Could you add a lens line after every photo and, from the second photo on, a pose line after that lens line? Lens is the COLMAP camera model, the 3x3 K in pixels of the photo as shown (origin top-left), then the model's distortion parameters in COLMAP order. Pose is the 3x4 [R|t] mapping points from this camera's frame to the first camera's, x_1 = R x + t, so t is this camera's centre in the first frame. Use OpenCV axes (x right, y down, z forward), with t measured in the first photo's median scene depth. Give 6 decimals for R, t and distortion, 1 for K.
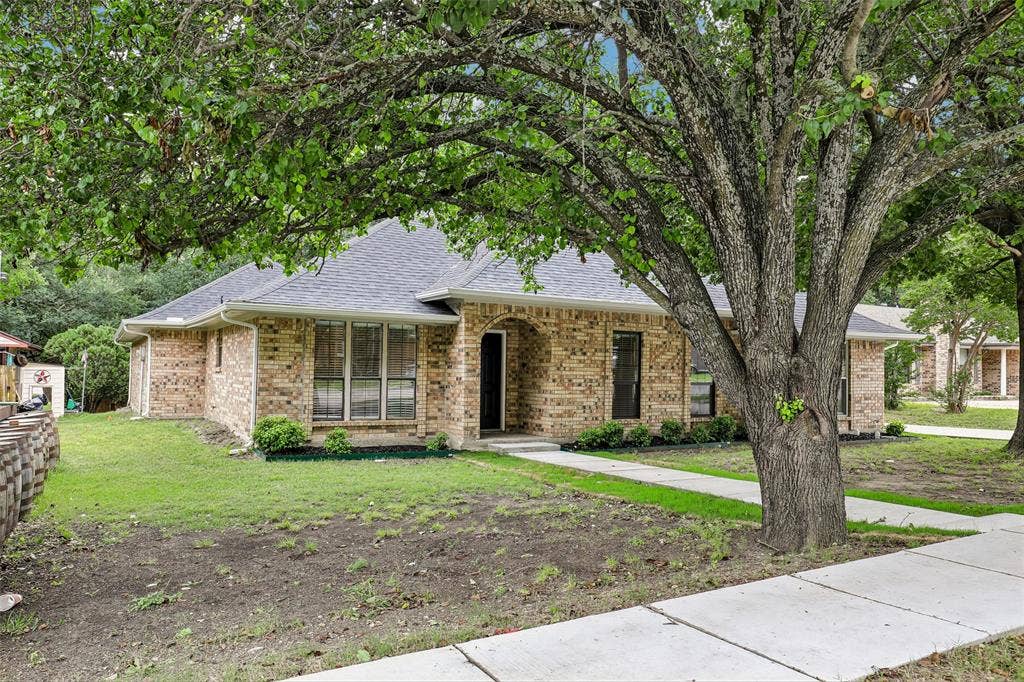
lens RADIAL K [[718.6, 0, 511.3], [0, 718.6, 373.1], [0, 0, 1]] dist [0.006353, 0.001811]
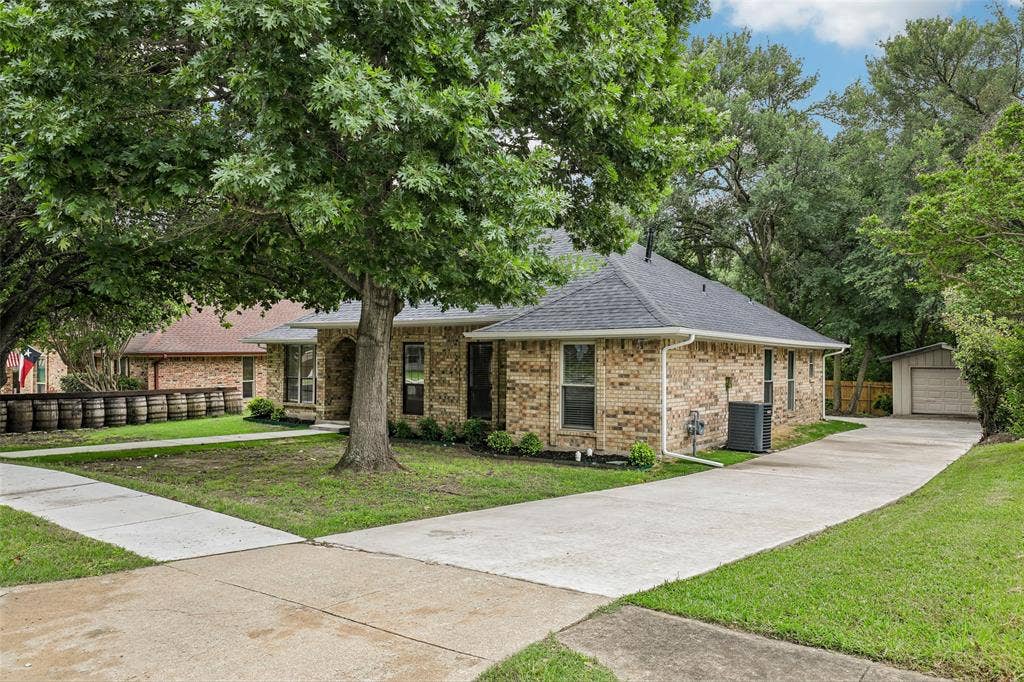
lens RADIAL K [[718.6, 0, 511.3], [0, 718.6, 373.1], [0, 0, 1]] dist [0.006353, 0.001811]
pose [[0.423011, 0.005877, -0.906105, 1.374951], [-0.003096, 0.999983, 0.005040, -0.013424], [0.906119, 0.000673, 0.423022, 0.664653]]
